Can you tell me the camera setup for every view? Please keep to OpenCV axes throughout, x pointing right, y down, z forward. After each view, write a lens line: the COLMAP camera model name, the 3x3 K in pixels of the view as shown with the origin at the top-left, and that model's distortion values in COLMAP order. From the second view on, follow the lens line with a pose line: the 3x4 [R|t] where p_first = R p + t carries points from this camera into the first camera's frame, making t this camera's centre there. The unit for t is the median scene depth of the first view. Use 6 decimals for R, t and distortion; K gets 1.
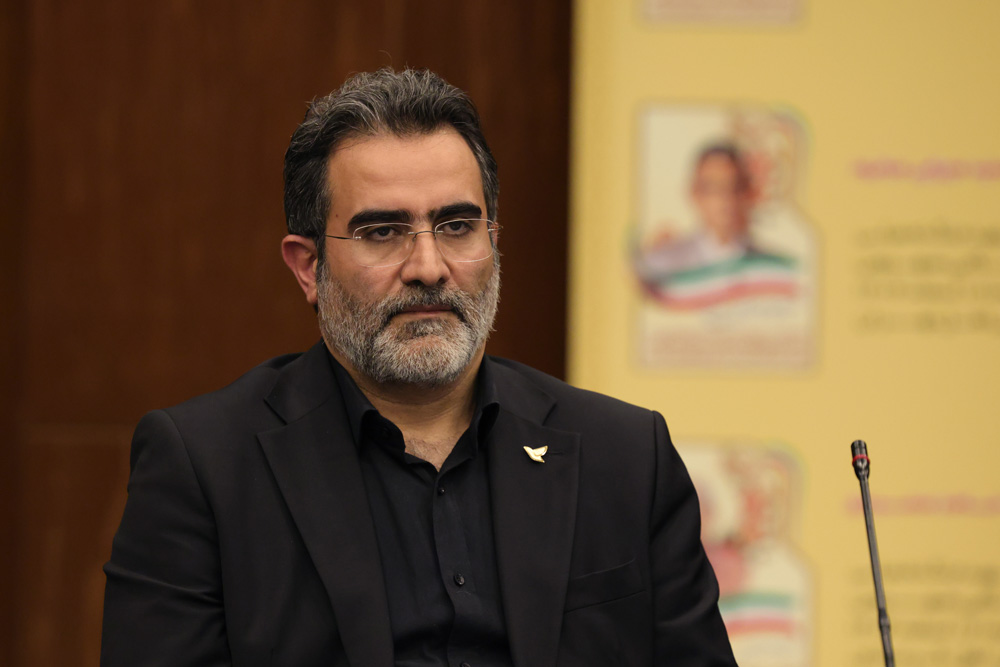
lens RADIAL K [[6033.0, 0, 501.5], [0, 6033.0, 331.8], [0, 0, 1]] dist [3.031785, 0.000000]
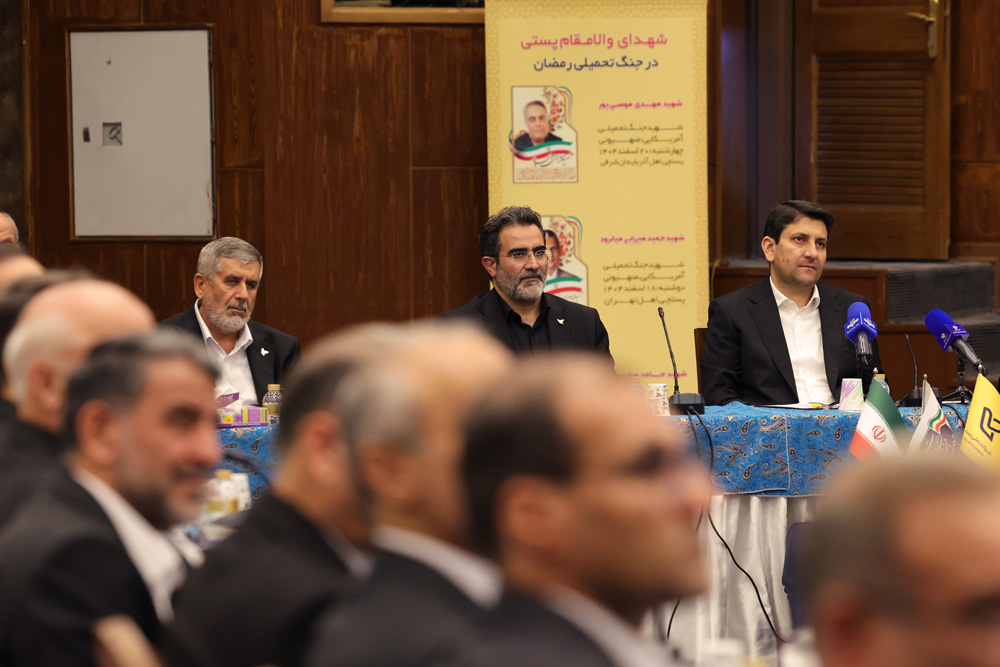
lens RADIAL K [[3845.7, 0, 502.4], [0, 3845.7, 332.5], [0, 0, 1]] dist [0.132931, 0.000000]
pose [[0.997719, -0.021511, 0.063985, -0.163046], [0.022025, 0.999730, -0.007339, 0.041439], [-0.063810, 0.008731, 0.997924, -1.100092]]
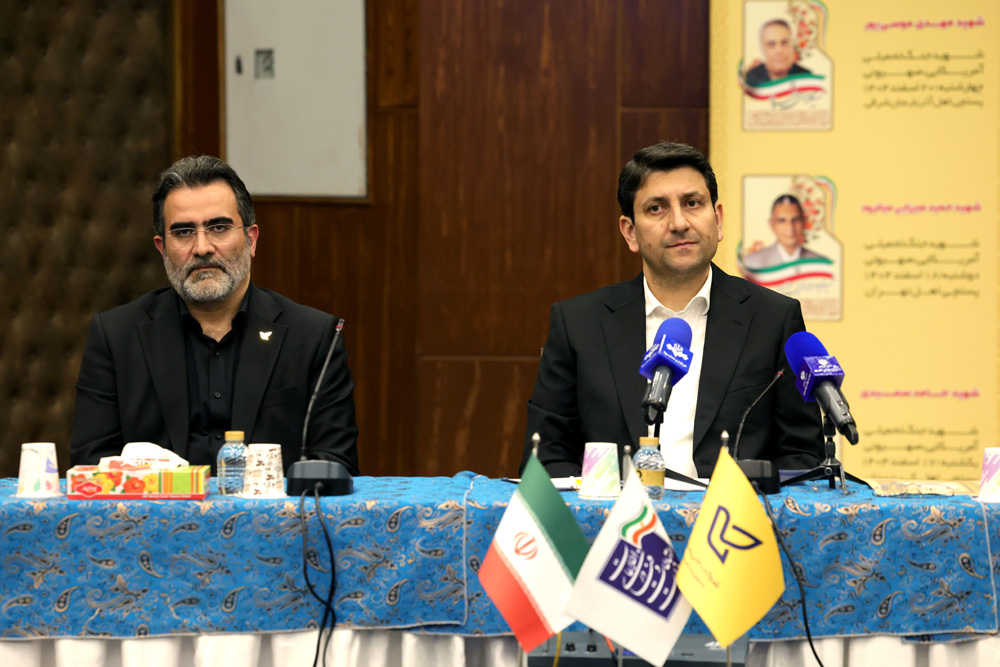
lens RADIAL K [[3841.4, 0, 499.1], [0, 3841.4, 332.3], [0, 0, 1]] dist [0.418207, 0.000000]
pose [[0.978100, -0.000428, -0.208135, 0.371483], [0.000538, 1.000000, 0.000470, 0.018628], [0.208134, -0.000572, 0.978100, -0.313049]]
